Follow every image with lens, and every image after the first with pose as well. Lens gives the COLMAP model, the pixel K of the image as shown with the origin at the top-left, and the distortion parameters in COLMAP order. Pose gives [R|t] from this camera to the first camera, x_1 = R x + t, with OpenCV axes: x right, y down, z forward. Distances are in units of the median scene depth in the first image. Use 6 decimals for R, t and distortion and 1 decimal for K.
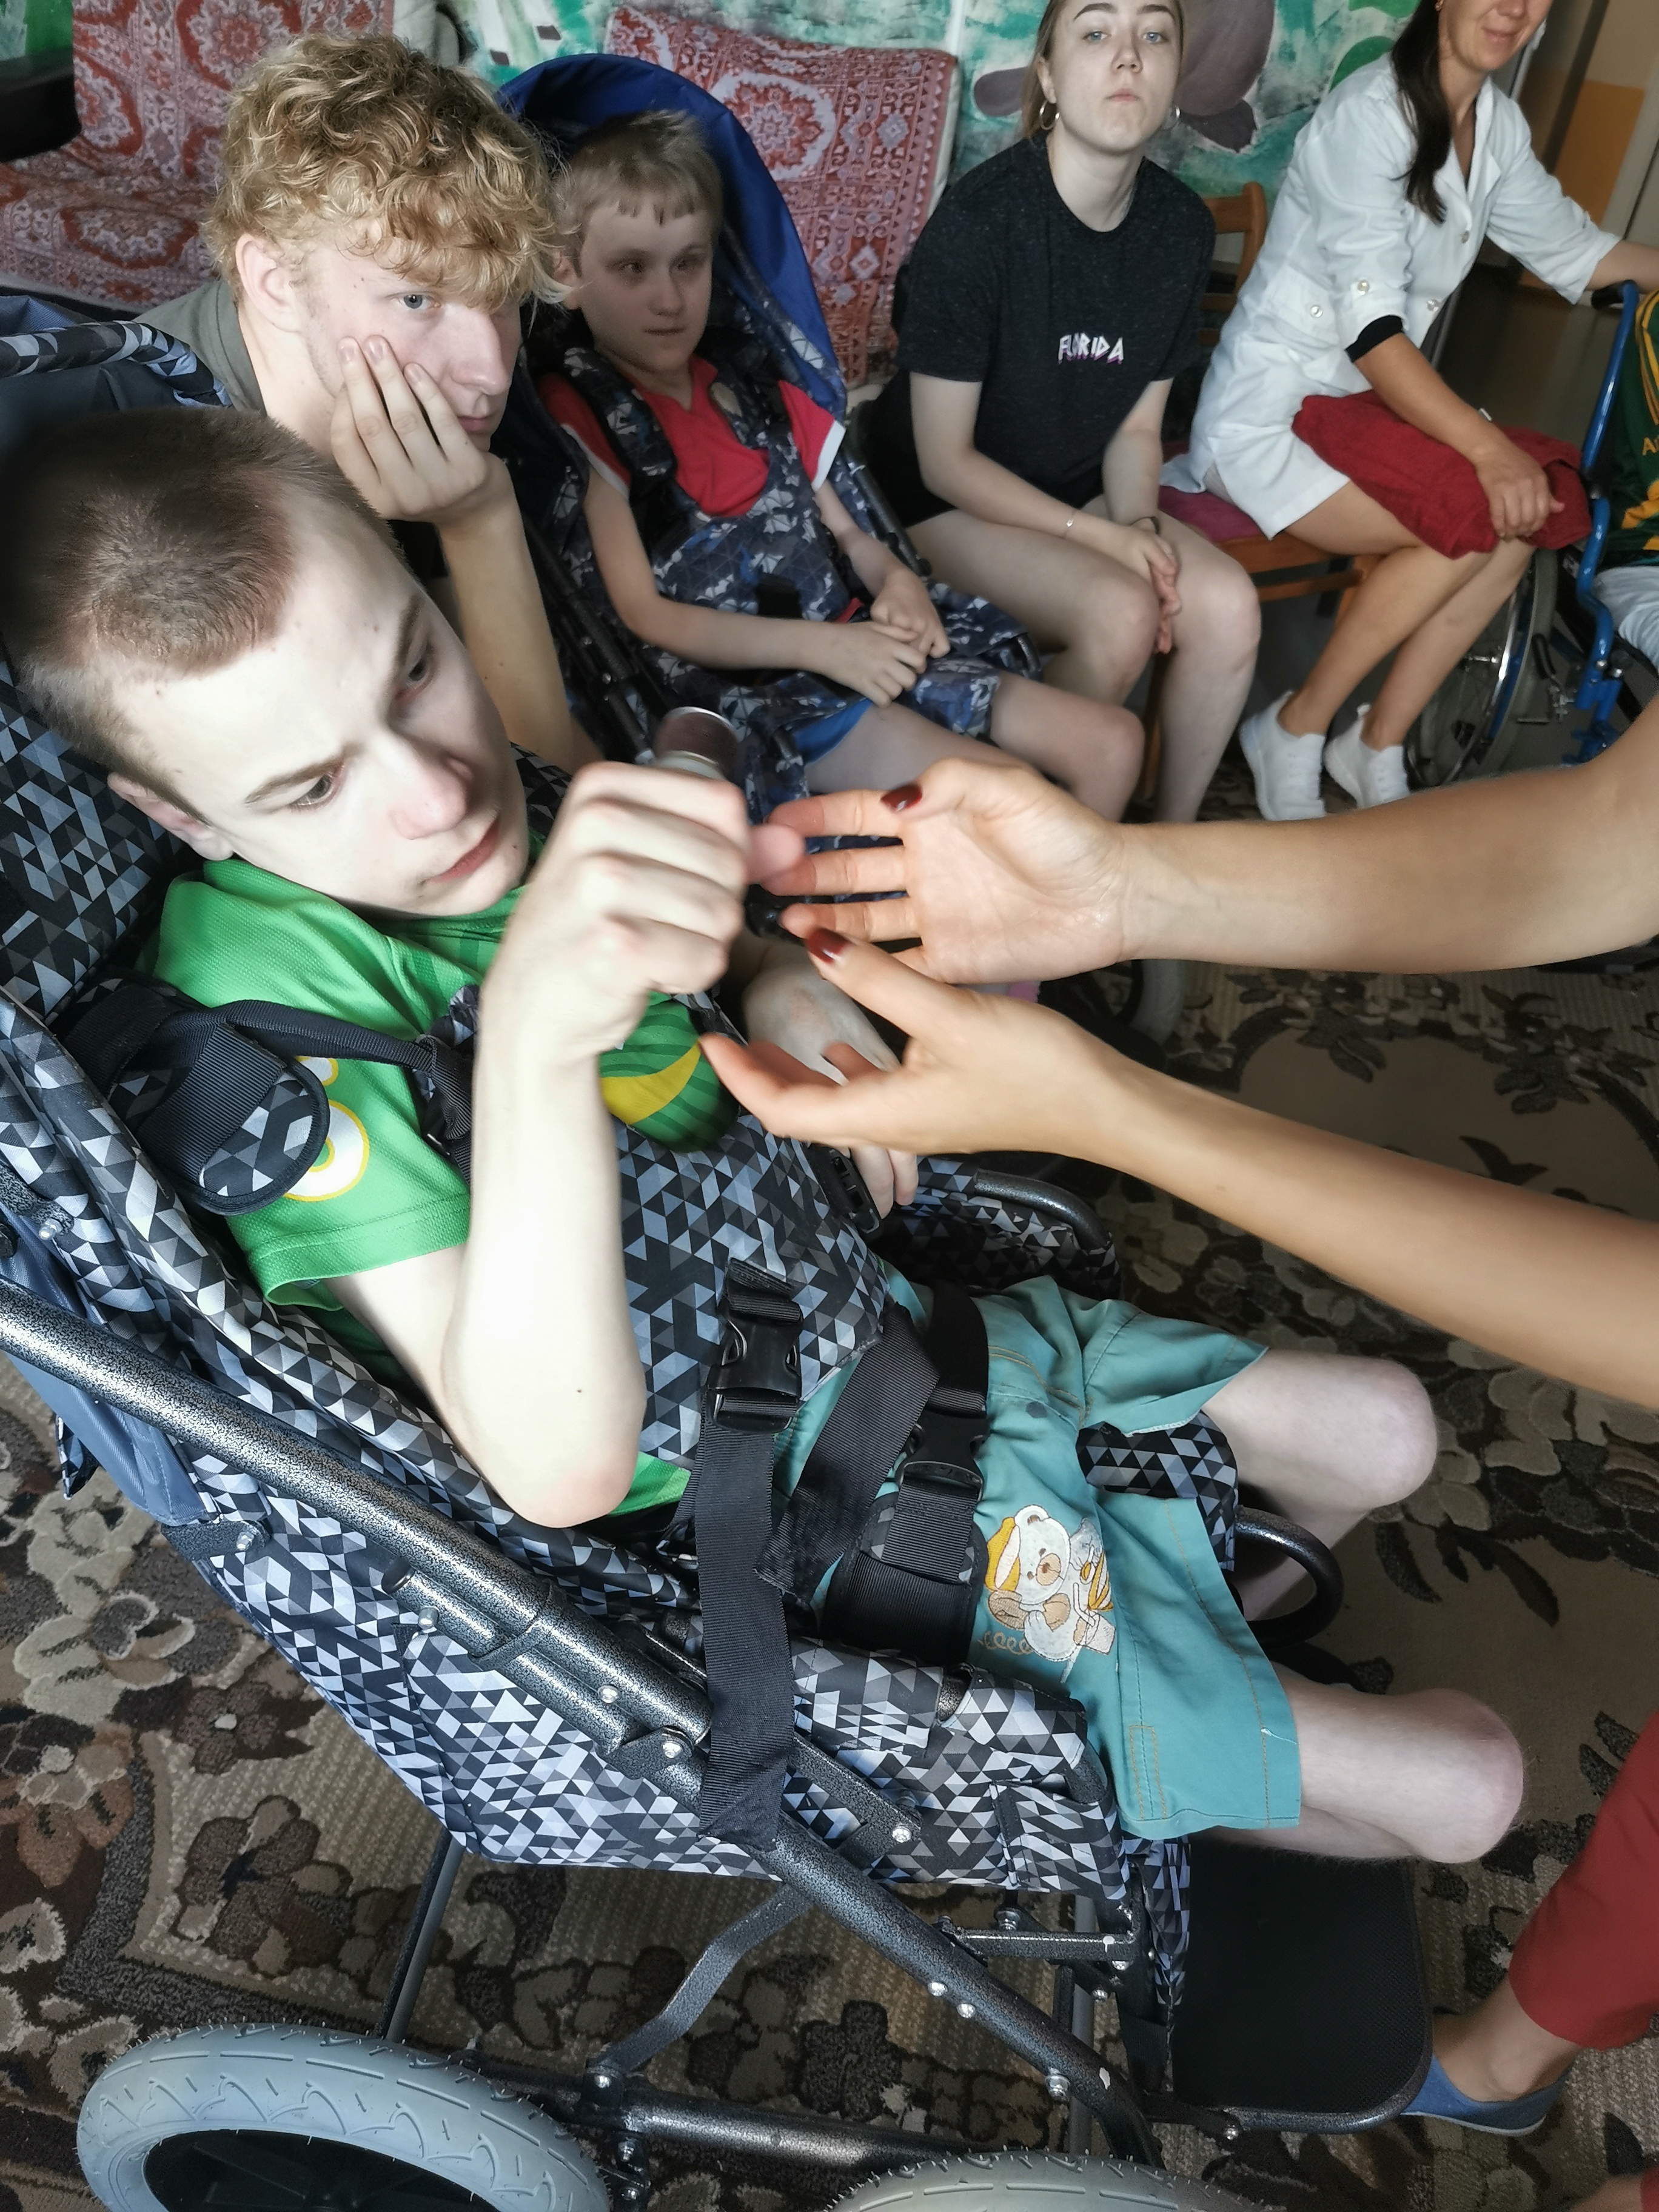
lens RADIAL K [[1663.7, 0, 829.5], [0, 1663.7, 1106.0], [0, 0, 1]] dist [-0.006676, -0.010156]
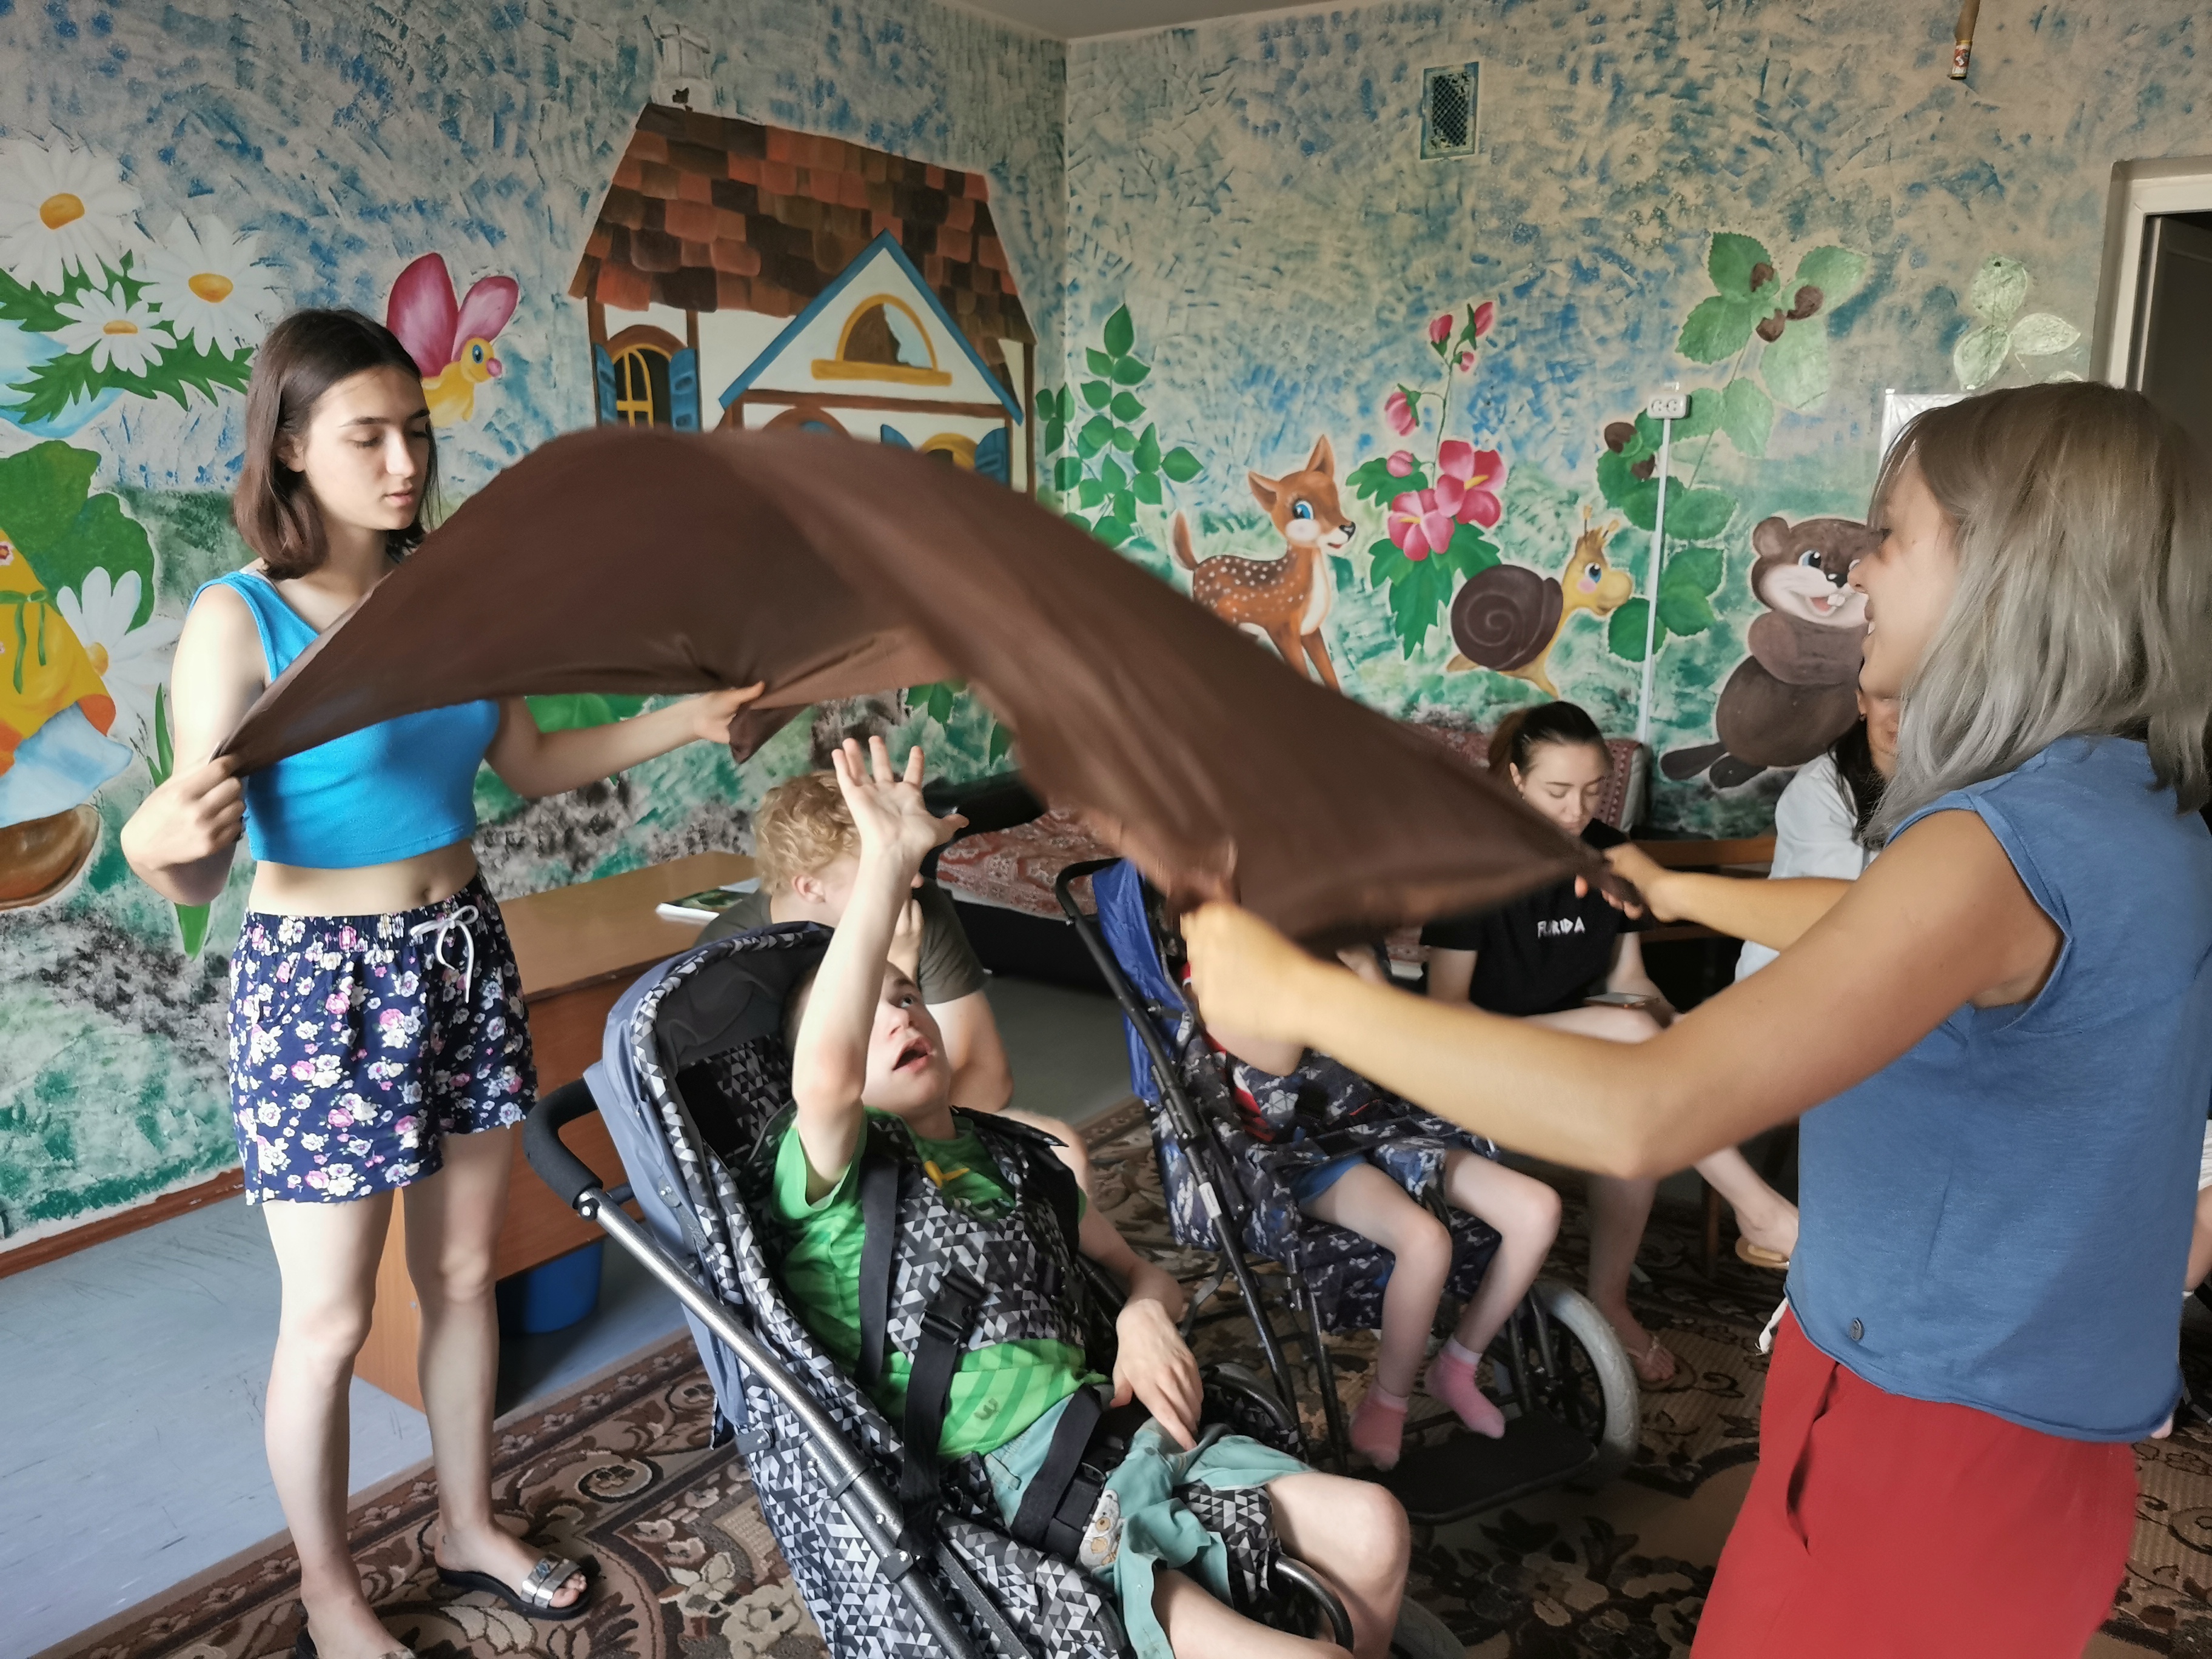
lens RADIAL K [[1620.2, 0, 1106.0], [0, 1620.2, 829.5], [0, 0, 1]] dist [0.005852, -0.020644]
pose [[0.922225, -0.029728, -0.385510, 0.183709], [-0.158183, 0.880778, -0.446328, 0.088113], [0.352817, 0.472595, 0.807573, -0.189205]]
